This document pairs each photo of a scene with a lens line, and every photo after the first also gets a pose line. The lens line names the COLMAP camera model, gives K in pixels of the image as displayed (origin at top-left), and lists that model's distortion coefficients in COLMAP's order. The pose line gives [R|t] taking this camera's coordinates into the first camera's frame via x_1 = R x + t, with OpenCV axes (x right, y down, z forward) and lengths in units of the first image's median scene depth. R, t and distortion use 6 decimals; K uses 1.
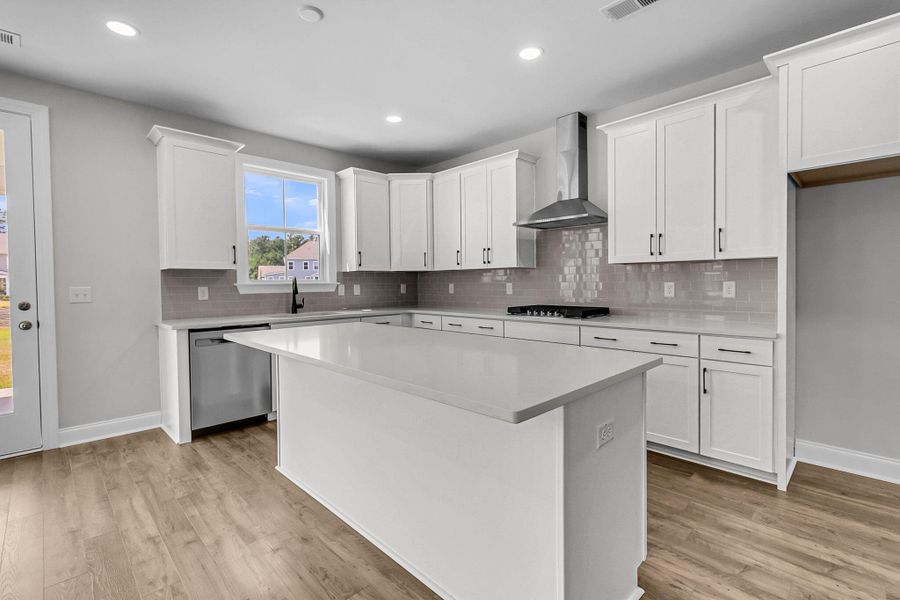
lens RADIAL K [[415.9, 0, 455.5], [0, 415.9, 291.8], [0, 0, 1]] dist [0.002577, 0.000928]
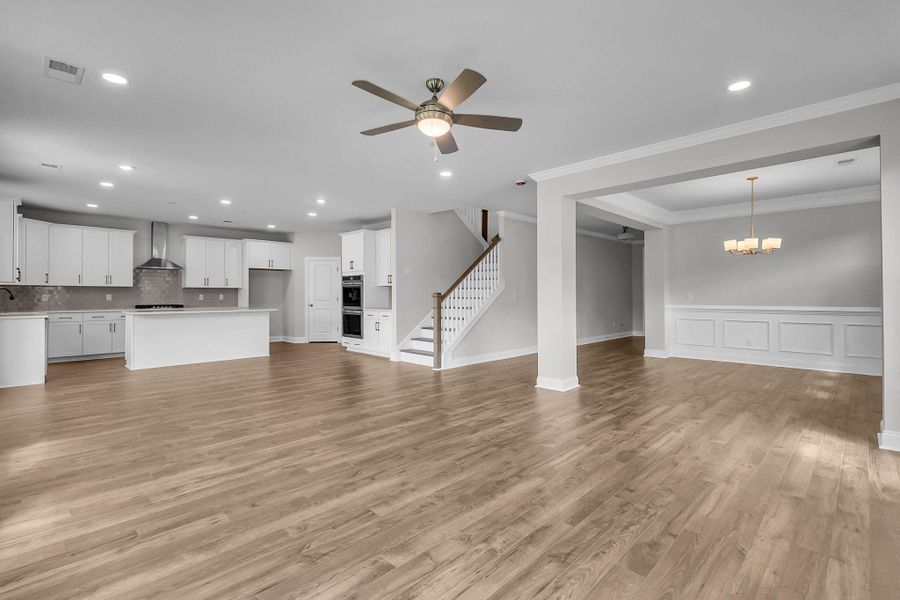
lens RADIAL K [[415.9, 0, 455.5], [0, 415.9, 291.8], [0, 0, 1]] dist [0.002577, 0.000928]
pose [[-0.011206, 0.019920, 0.999739, -2.106874], [0.024315, 0.999511, -0.019643, 0.049600], [-0.999642, 0.024088, -0.011685, -0.623863]]
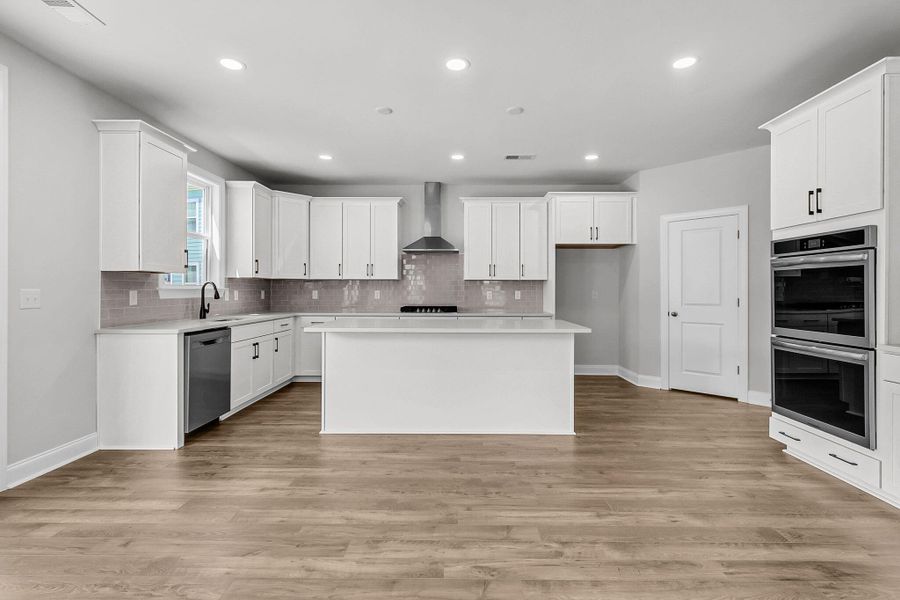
lens RADIAL K [[415.9, 0, 455.5], [0, 415.9, 291.8], [0, 0, 1]] dist [0.002577, 0.000928]
pose [[0.711489, 0.009589, 0.702632, -0.767541], [0.005770, 0.999793, -0.019486, 0.012773], [-0.702674, 0.017918, 0.711287, -0.154214]]
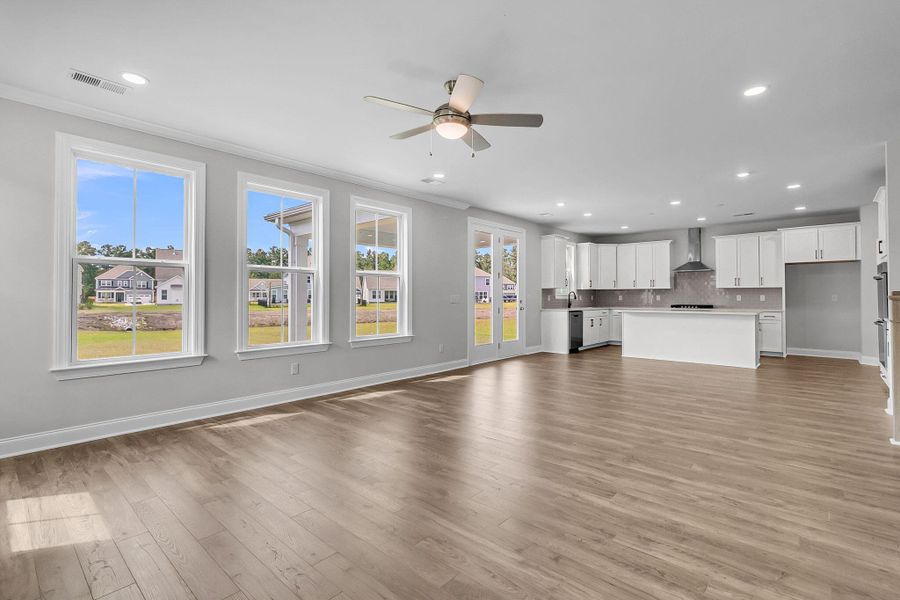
lens RADIAL K [[415.9, 0, 455.5], [0, 415.9, 291.8], [0, 0, 1]] dist [0.002577, 0.000928]
pose [[0.997889, 0.010538, 0.064078, -1.339220], [-0.008281, 0.999339, -0.035386, 0.058132], [-0.064409, 0.034780, 0.997317, -1.410048]]
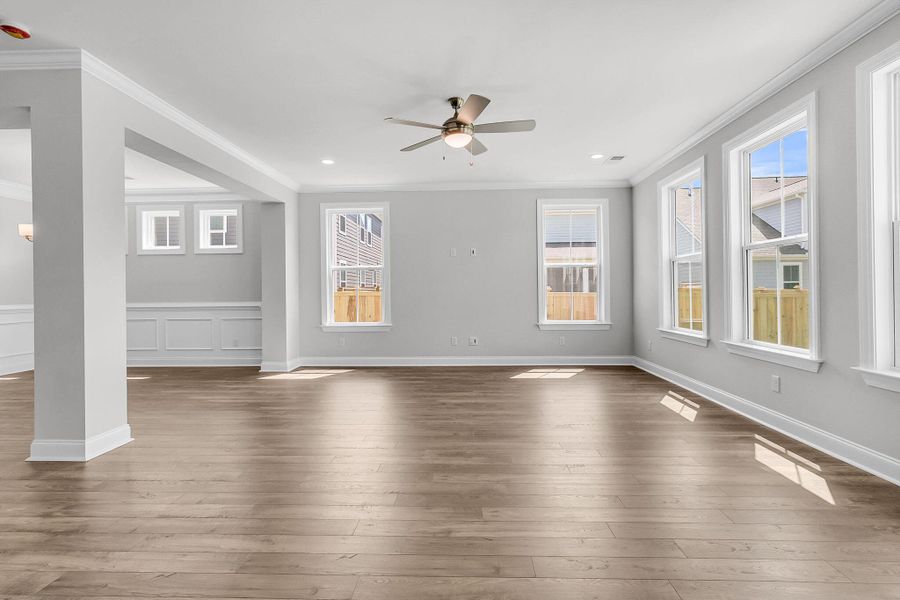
lens RADIAL K [[415.9, 0, 455.5], [0, 415.9, 291.8], [0, 0, 1]] dist [0.002577, 0.000928]
pose [[-0.730795, 0.018631, -0.682343, -0.638600], [0.004165, 0.999731, 0.022836, 0.035449], [0.682584, 0.013847, -0.730676, 0.095802]]
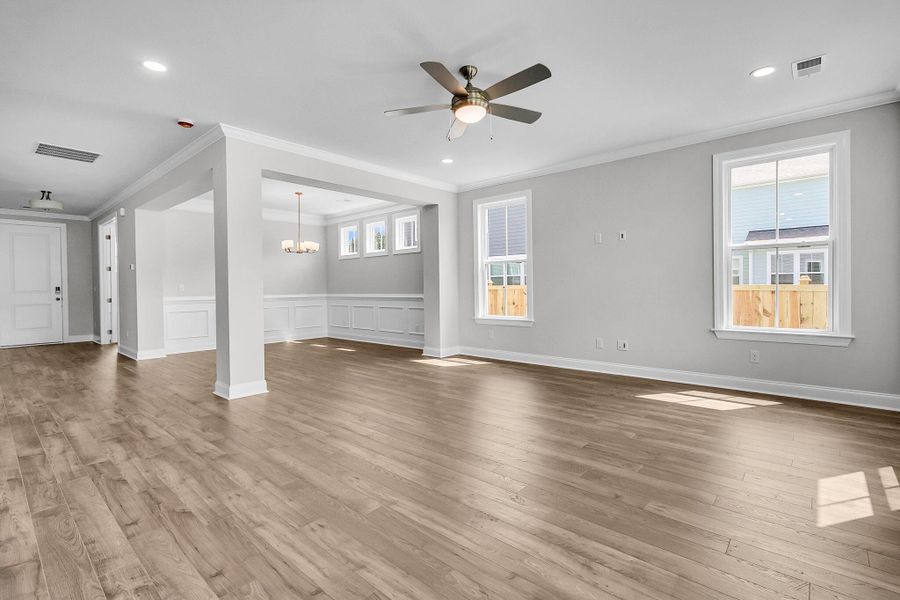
lens RADIAL K [[415.9, 0, 455.5], [0, 415.9, 291.8], [0, 0, 1]] dist [0.002577, 0.000928]
pose [[-0.997392, 0.023231, -0.068329, -1.200782], [0.021024, 0.999239, 0.032846, 0.040853], [0.069040, 0.031324, -0.997122, 0.246345]]
